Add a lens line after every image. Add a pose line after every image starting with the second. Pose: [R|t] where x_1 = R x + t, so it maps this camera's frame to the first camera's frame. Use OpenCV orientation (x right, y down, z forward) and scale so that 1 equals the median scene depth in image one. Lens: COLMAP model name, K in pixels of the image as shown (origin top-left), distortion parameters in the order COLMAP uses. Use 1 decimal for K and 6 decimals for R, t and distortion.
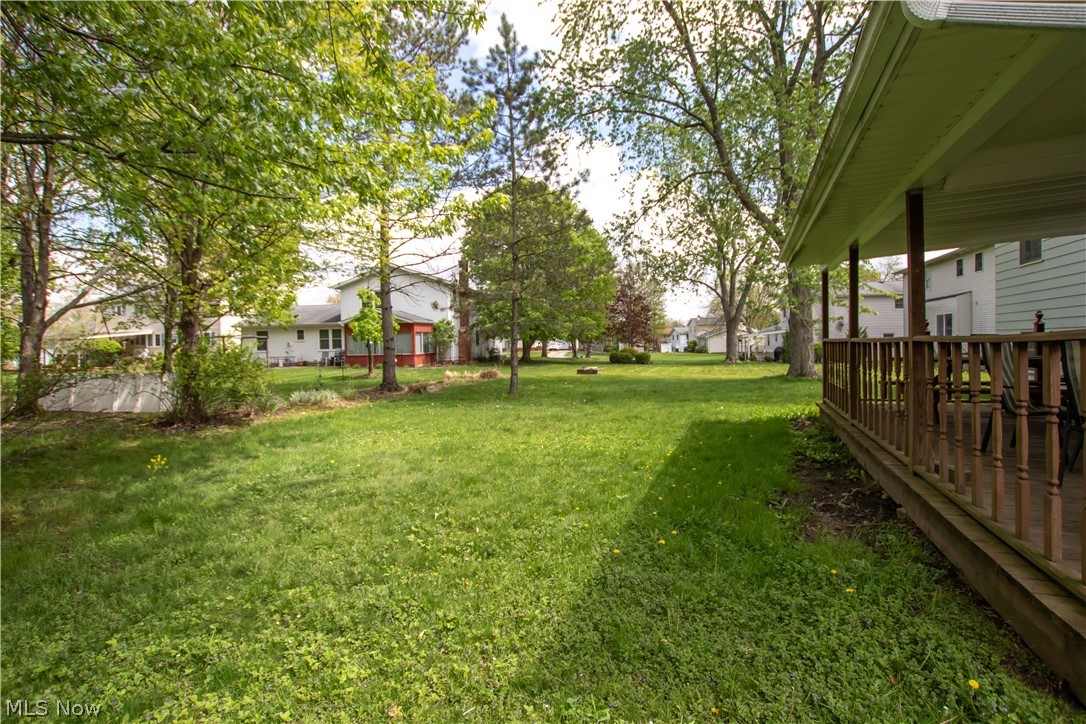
lens RADIAL K [[531.0, 0, 544.5], [0, 531.0, 352.1], [0, 0, 1]] dist [-0.004155, -0.001096]
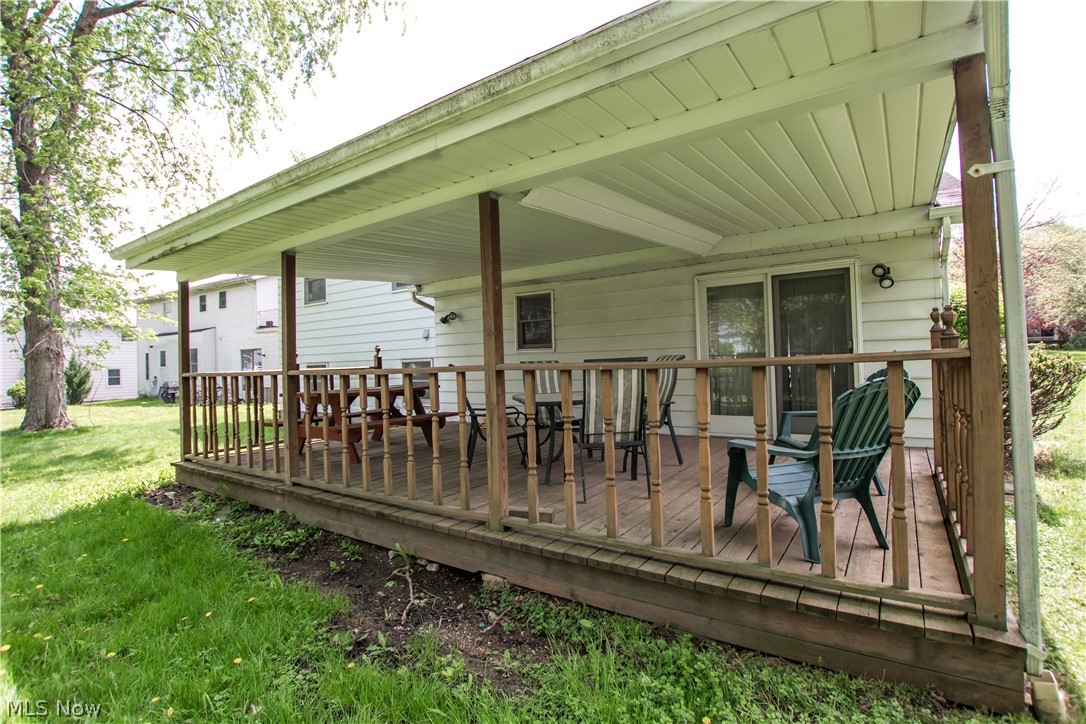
lens RADIAL K [[531.0, 0, 544.5], [0, 531.0, 352.1], [0, 0, 1]] dist [-0.004155, -0.001096]
pose [[0.264264, 0.028833, 0.964019, -0.048369], [0.037067, 0.998511, -0.040025, -0.006258], [-0.963738, 0.046310, 0.262802, 0.351109]]
